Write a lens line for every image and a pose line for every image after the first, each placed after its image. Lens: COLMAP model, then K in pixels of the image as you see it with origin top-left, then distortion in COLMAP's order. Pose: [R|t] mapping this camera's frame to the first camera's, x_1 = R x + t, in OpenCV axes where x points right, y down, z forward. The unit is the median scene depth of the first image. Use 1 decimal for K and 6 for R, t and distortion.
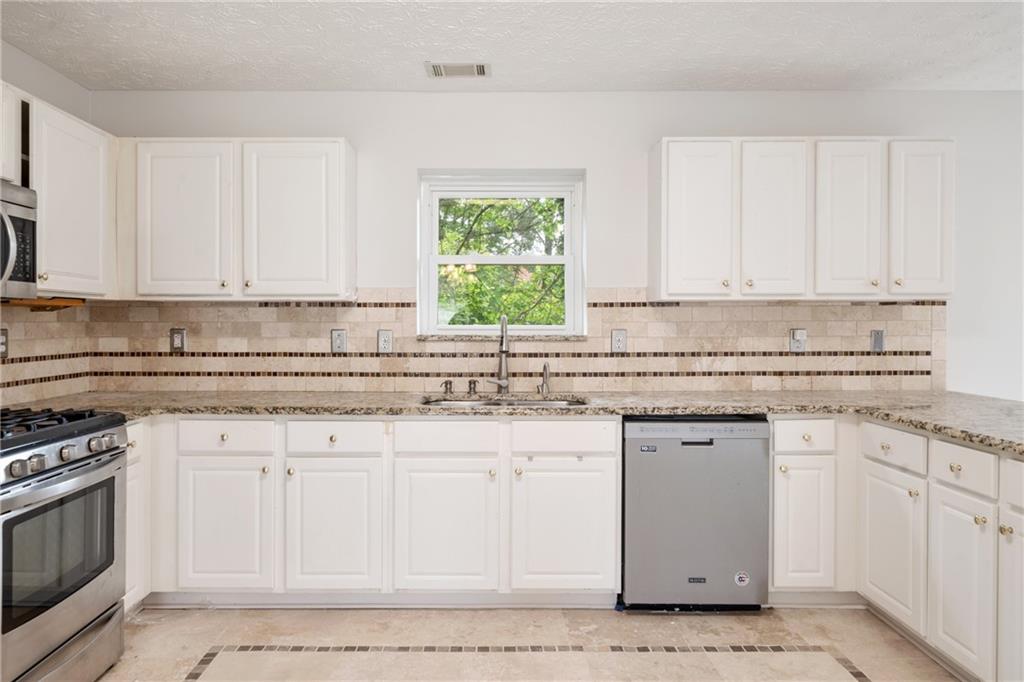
lens RADIAL K [[692.6, 0, 480.2], [0, 692.6, 326.5], [0, 0, 1]] dist [0.002304, 0.002484]
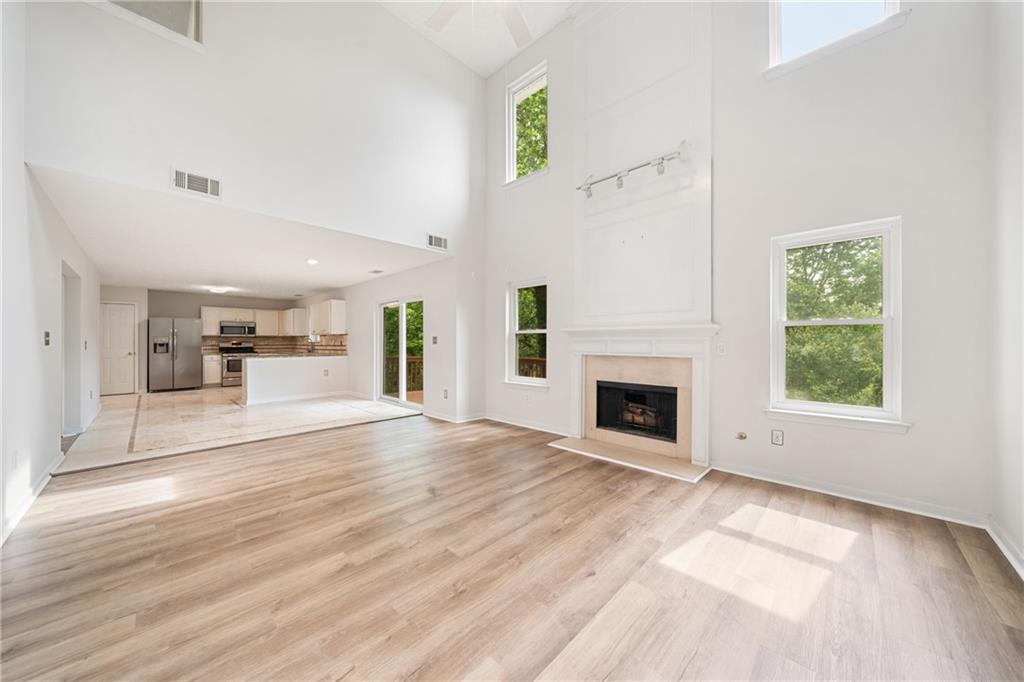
lens RADIAL K [[352.4, 0, 520.3], [0, 352.4, 339.0], [0, 0, 1]] dist [-0.003686, 0.000018]
pose [[0.728845, -0.006032, -0.684652, 3.022112], [-0.003908, 0.999908, -0.012970, 0.020244], [0.684668, 0.012129, 0.728754, 0.121542]]
